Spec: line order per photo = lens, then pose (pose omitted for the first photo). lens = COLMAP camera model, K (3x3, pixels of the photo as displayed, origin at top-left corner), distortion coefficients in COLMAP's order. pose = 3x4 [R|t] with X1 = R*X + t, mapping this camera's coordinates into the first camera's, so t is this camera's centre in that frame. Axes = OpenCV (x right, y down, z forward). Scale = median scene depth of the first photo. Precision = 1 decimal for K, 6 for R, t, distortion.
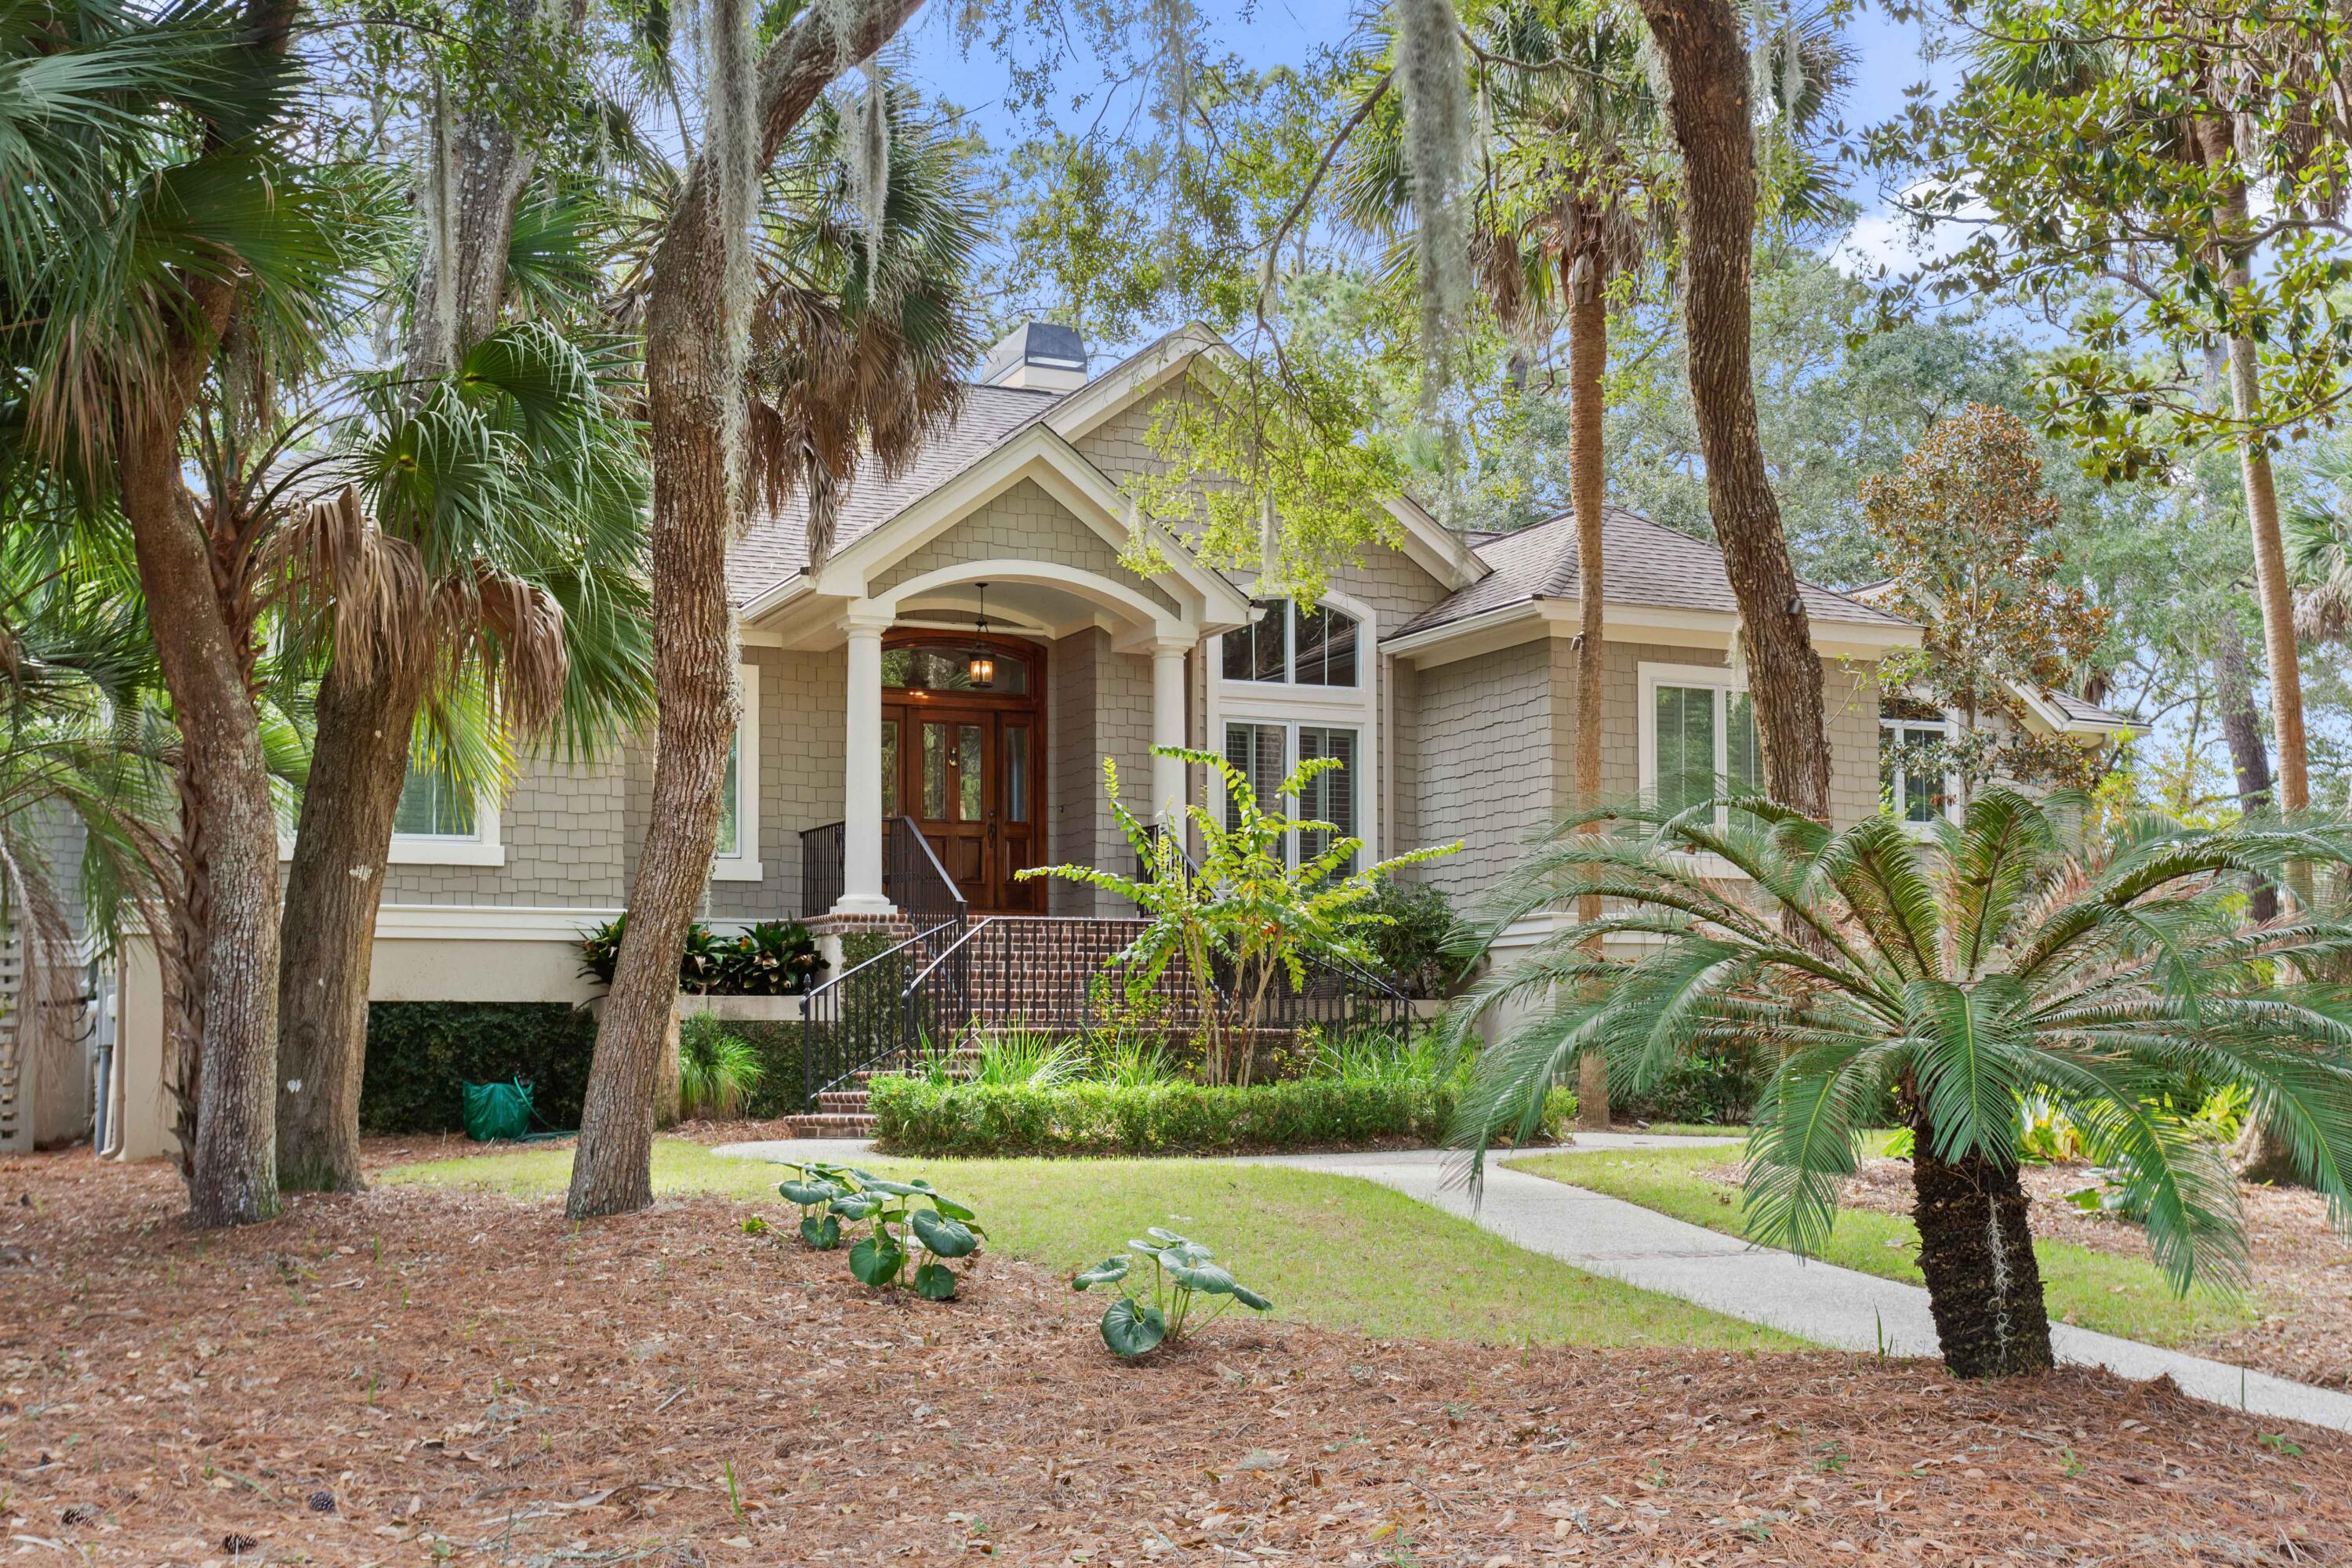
lens RADIAL K [[2514.4, 0, 1170.8], [0, 2514.4, 845.7], [0, 0, 1]] dist [0.050704, 0.000000]
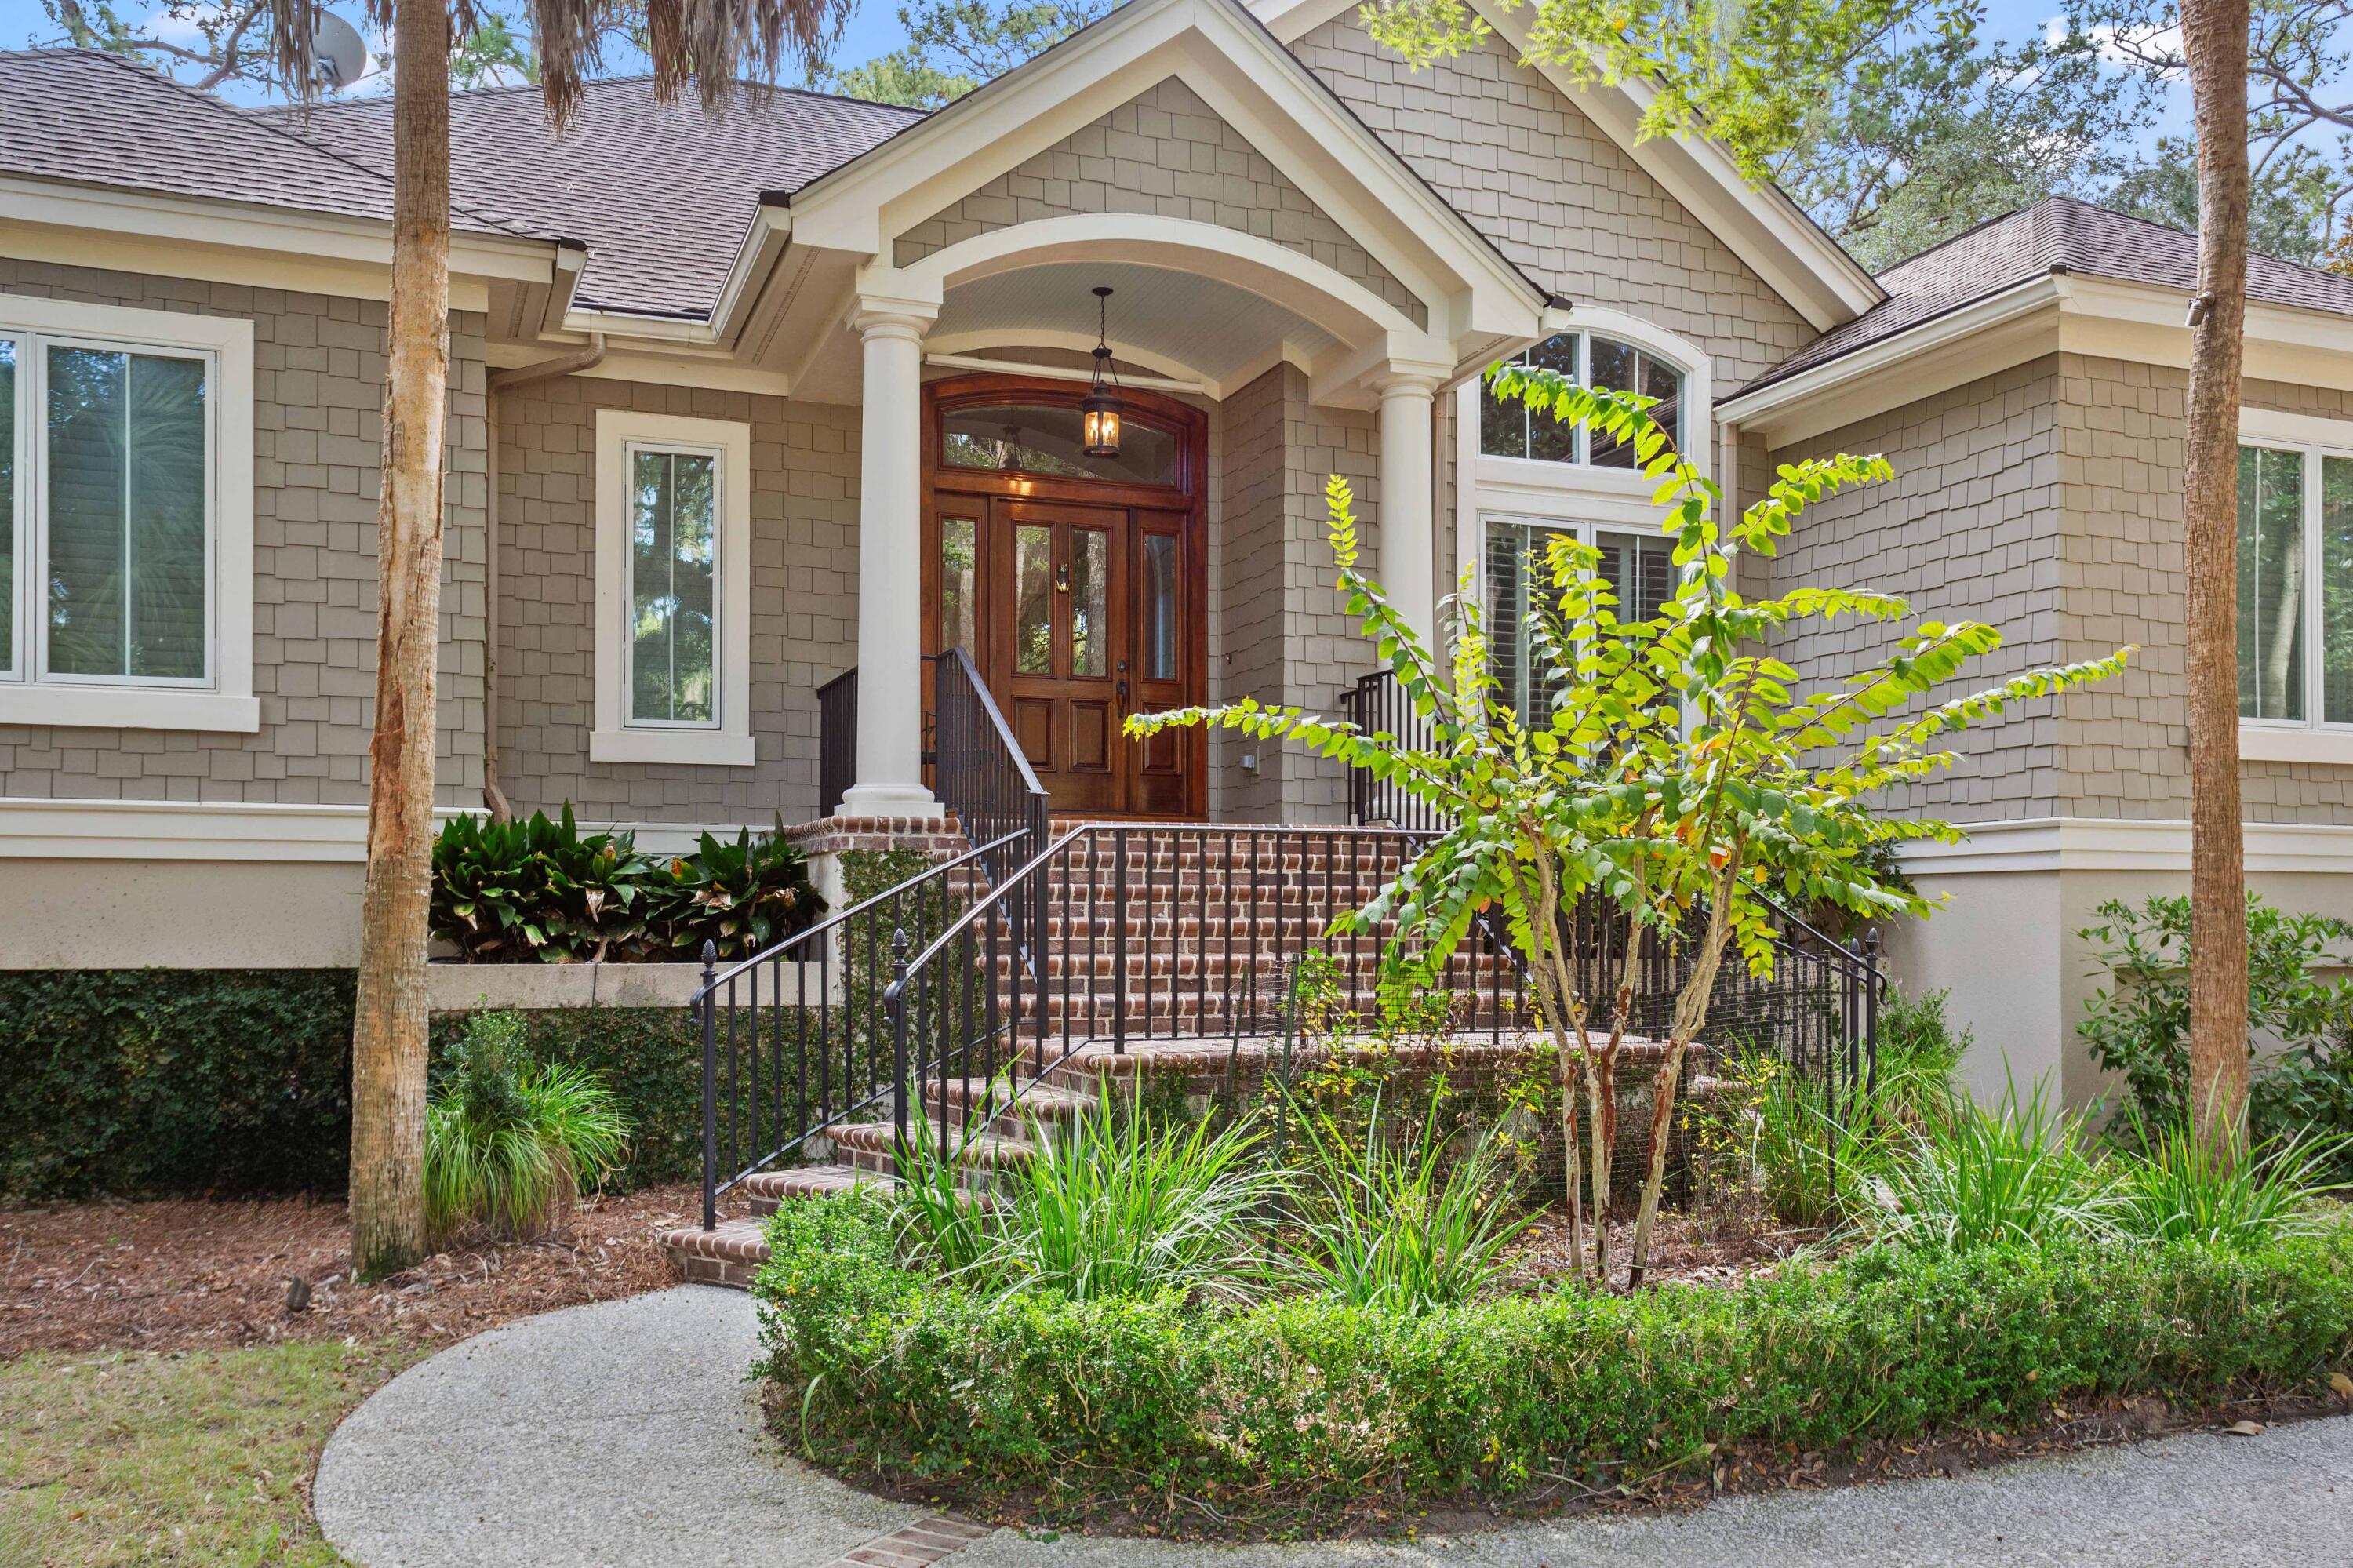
lens RADIAL K [[1720.9, 0, 1161.5], [0, 1720.9, 829.4], [0, 0, 1]] dist [0.010546, 0.006292]
pose [[0.996749, 0.002707, -0.080526, -0.027533], [-0.000248, 0.999534, 0.030533, 0.017752], [0.080571, -0.030414, 0.996285, 0.612408]]
